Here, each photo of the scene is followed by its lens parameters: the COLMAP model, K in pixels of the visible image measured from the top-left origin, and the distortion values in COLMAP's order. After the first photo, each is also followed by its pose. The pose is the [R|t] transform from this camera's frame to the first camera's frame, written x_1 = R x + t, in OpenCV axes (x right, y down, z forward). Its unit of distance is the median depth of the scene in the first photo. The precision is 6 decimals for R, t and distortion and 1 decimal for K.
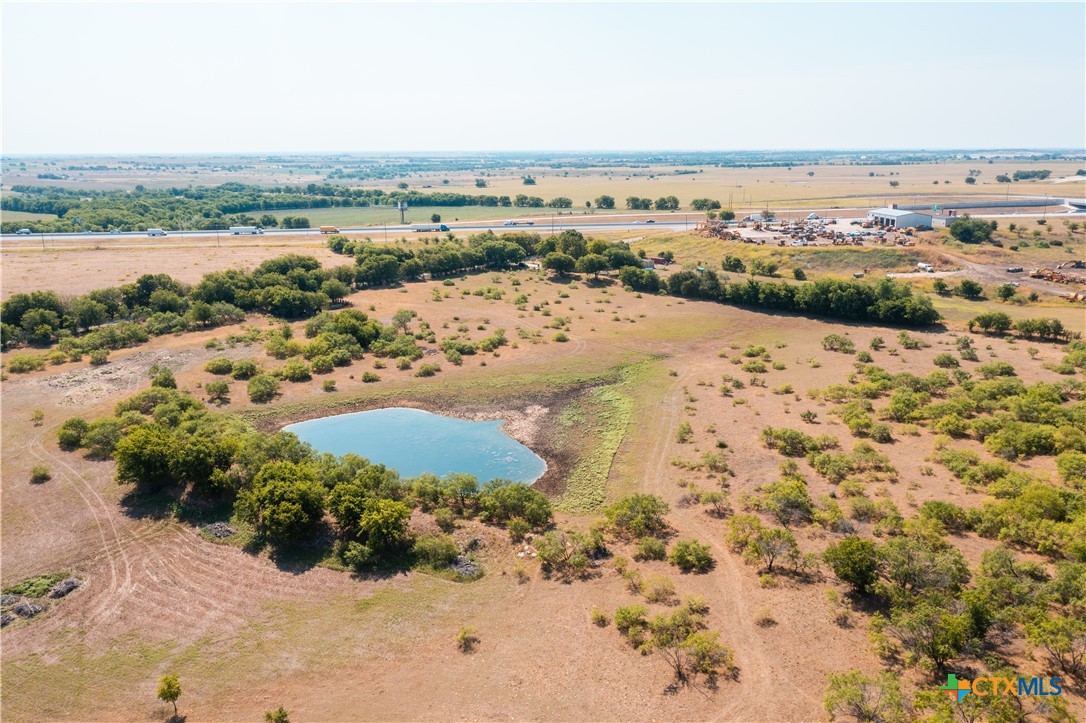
lens RADIAL K [[869.1, 0, 543.0], [0, 869.1, 361.5], [0, 0, 1]] dist [-0.002881, -0.001257]
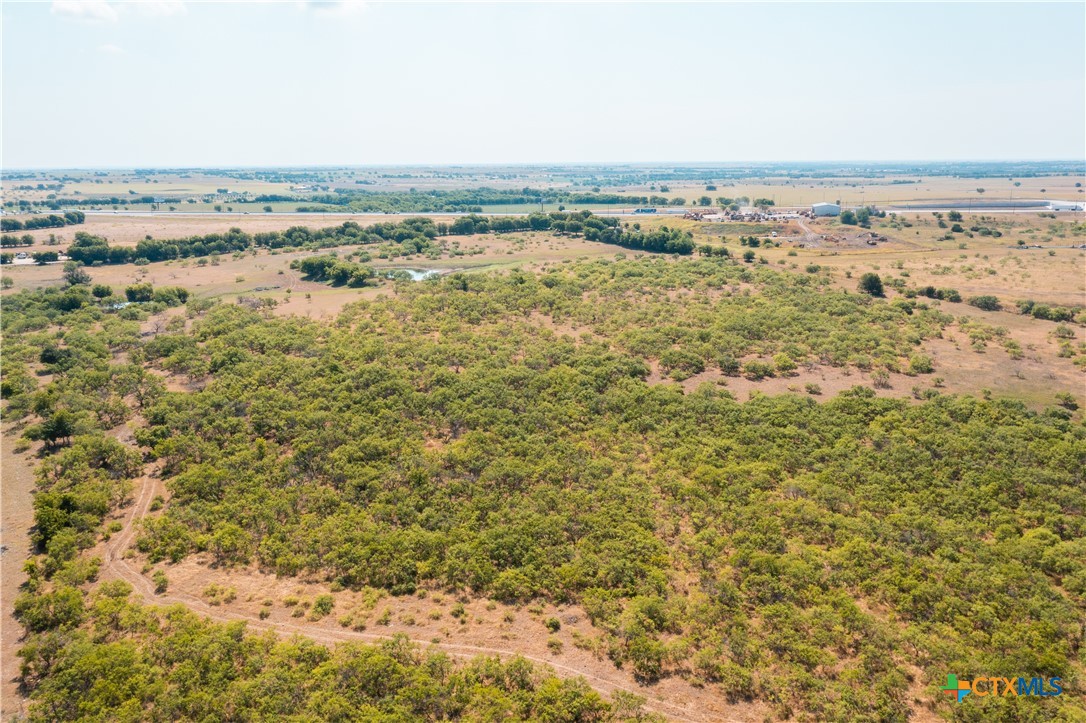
lens RADIAL K [[869.1, 0, 543.0], [0, 869.1, 361.5], [0, 0, 1]] dist [-0.002881, -0.001257]
pose [[0.946199, 0.071044, -0.315689, 0.261376], [-0.074676, 0.997208, 0.000593, 0.076904], [0.314850, 0.023013, 0.948862, -0.326883]]
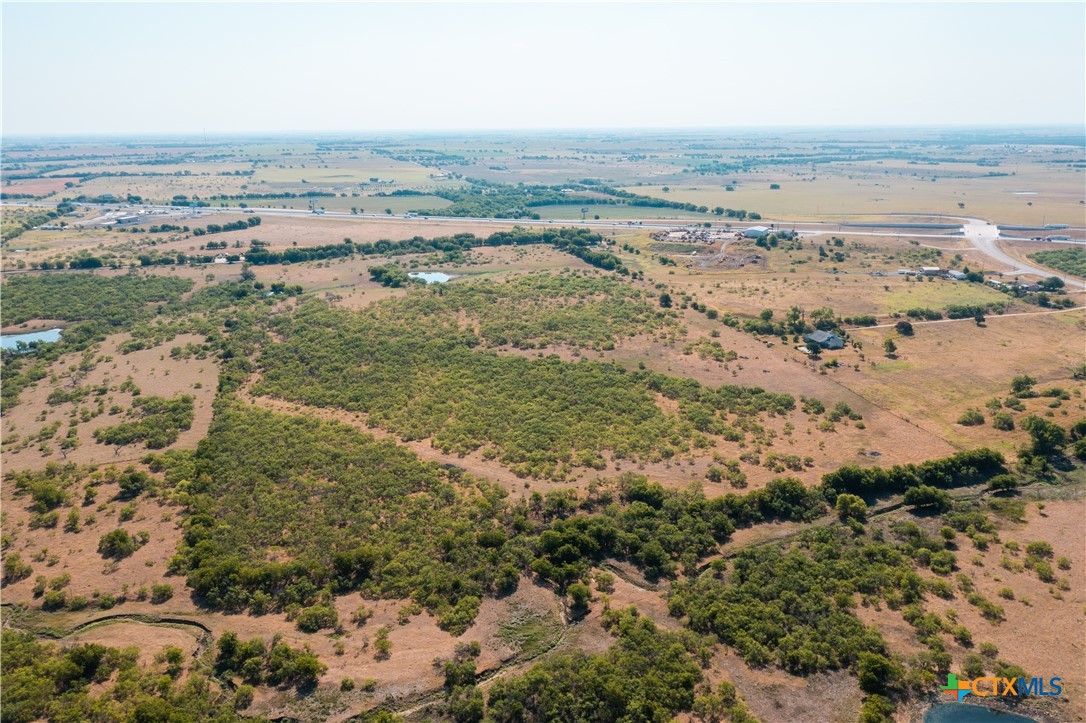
lens RADIAL K [[869.1, 0, 543.0], [0, 869.1, 361.5], [0, 0, 1]] dist [-0.002881, -0.001257]
pose [[0.867777, 0.130241, -0.479584, 0.587794], [-0.116223, 0.991472, 0.058956, 0.044393], [0.483173, 0.004578, 0.875513, -0.605207]]
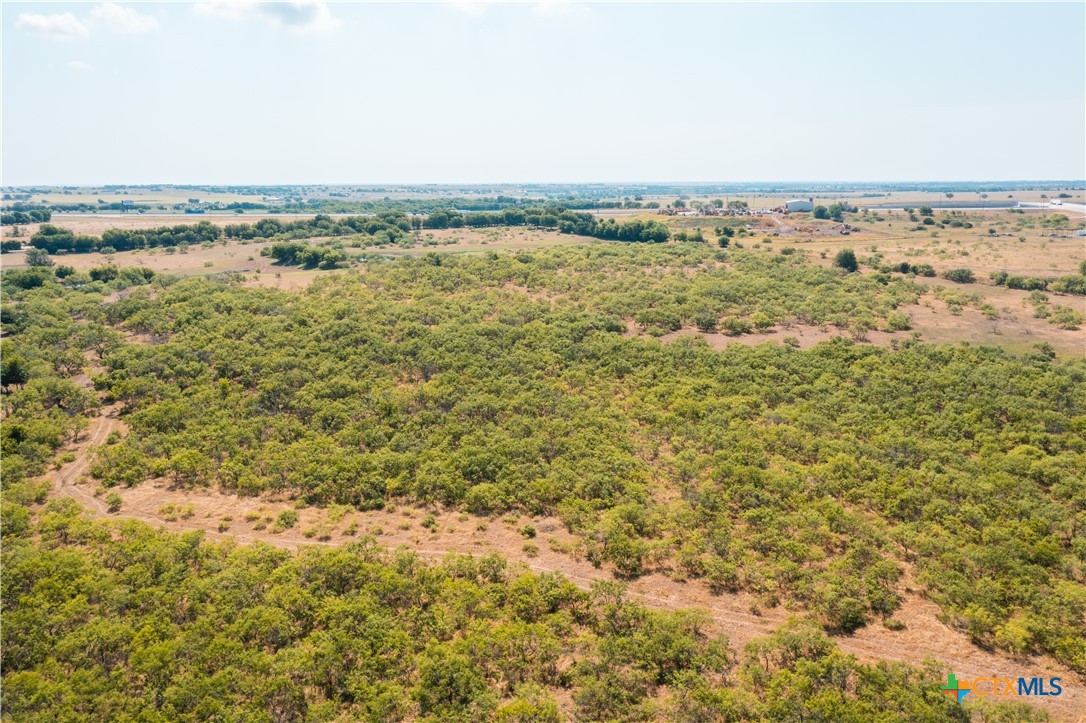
lens RADIAL K [[869.1, 0, 543.0], [0, 869.1, 361.5], [0, 0, 1]] dist [-0.002881, -0.001257]
pose [[0.955075, 0.061113, -0.289994, 0.261016], [-0.070969, 0.997200, -0.023581, 0.099763], [0.287741, 0.043102, 0.956738, -0.319854]]
